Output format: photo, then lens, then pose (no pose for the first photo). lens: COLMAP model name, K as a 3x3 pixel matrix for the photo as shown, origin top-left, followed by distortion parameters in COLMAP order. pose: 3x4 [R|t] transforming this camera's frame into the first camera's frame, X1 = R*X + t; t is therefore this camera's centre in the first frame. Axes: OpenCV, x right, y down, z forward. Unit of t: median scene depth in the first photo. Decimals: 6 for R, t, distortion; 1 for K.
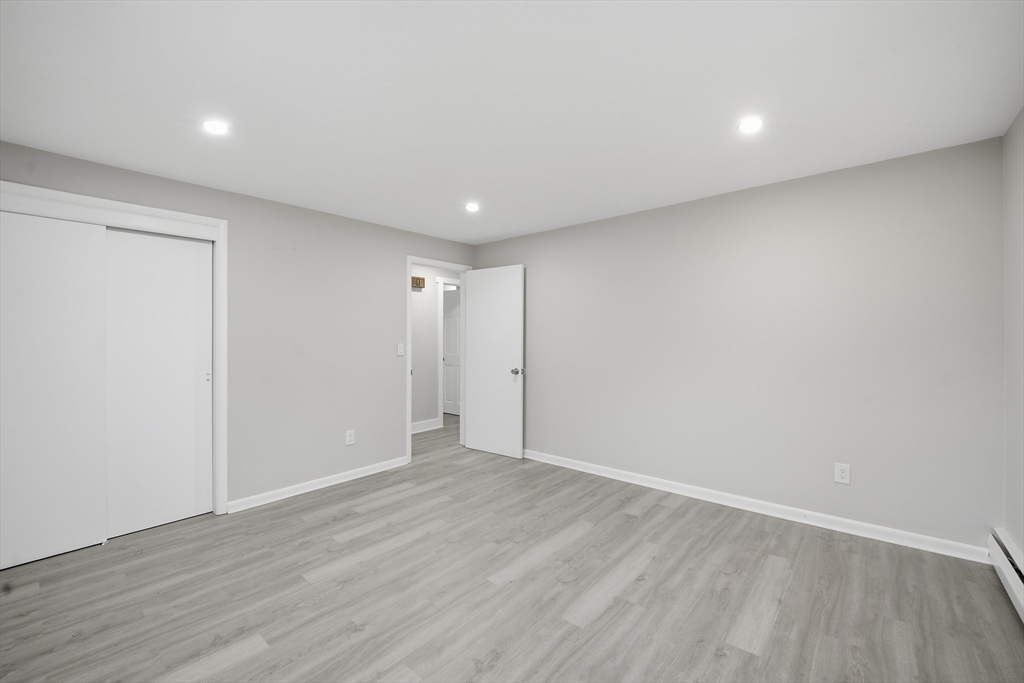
lens RADIAL K [[422.6, 0, 513.7], [0, 422.6, 333.2], [0, 0, 1]] dist [-0.003063, -0.000753]
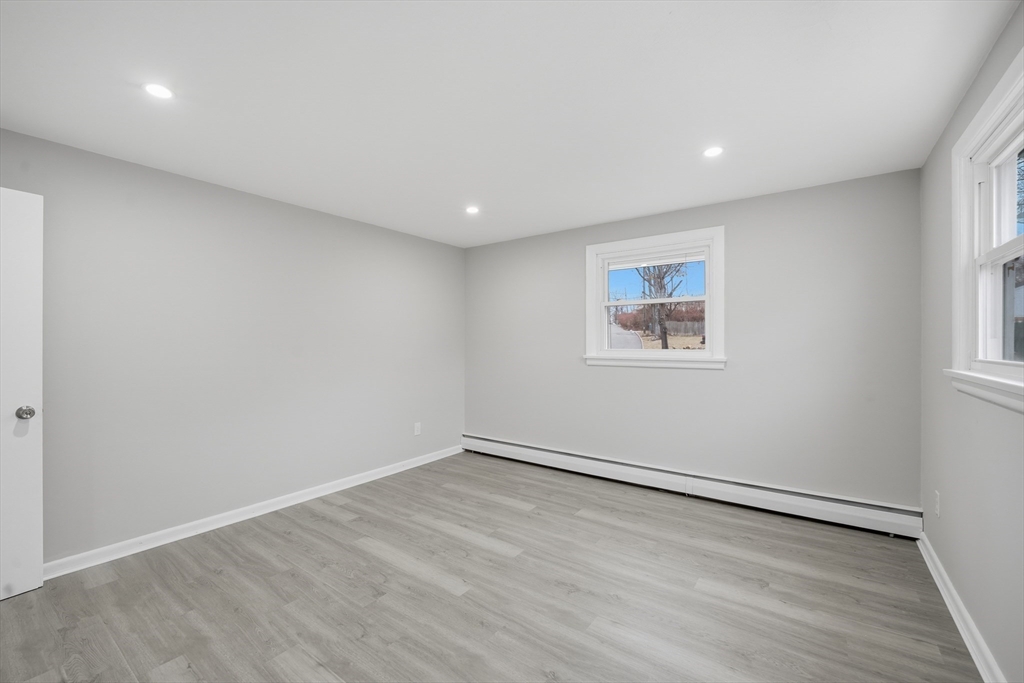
lens RADIAL K [[418.8, 0, 511.9], [0, 418.8, 339.4], [0, 0, 1]] dist [-0.002747, -0.000970]
pose [[-0.073655, 0.009633, 0.997237, -0.883942], [-0.006135, 0.999930, -0.010112, 0.011561], [-0.997265, -0.006862, -0.073590, 0.829090]]
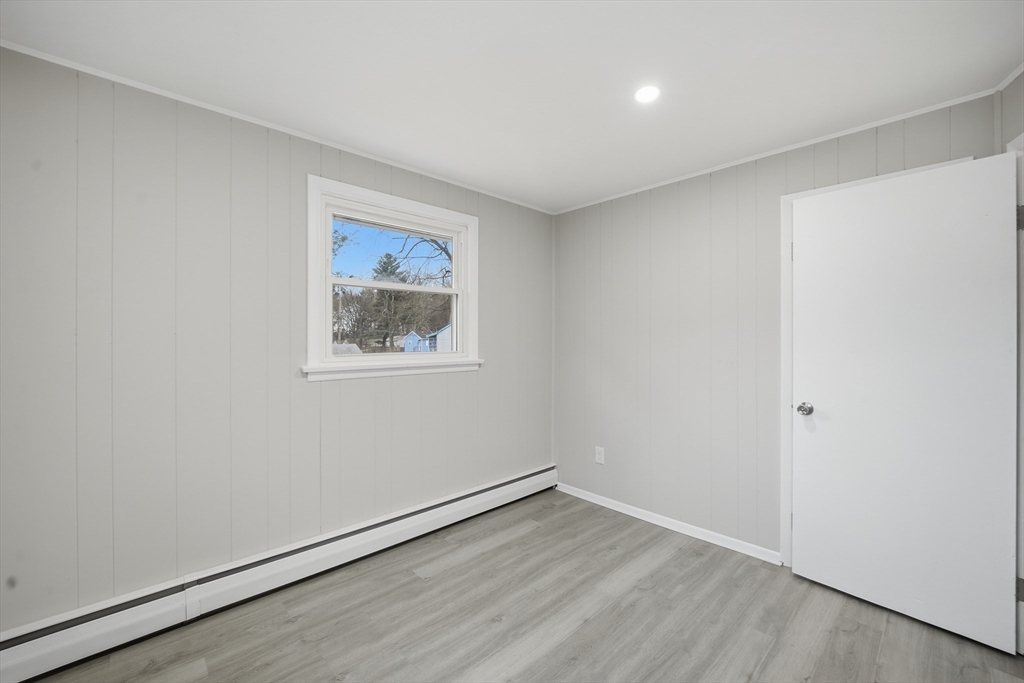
lens RADIAL K [[422.6, 0, 513.7], [0, 422.6, 333.2], [0, 0, 1]] dist [-0.003063, -0.000753]
pose [[-0.993486, -0.000093, 0.113956, 0.117741], [-0.002709, 0.999736, -0.022801, 0.002686], [-0.113924, -0.022961, -0.993224, 1.273235]]
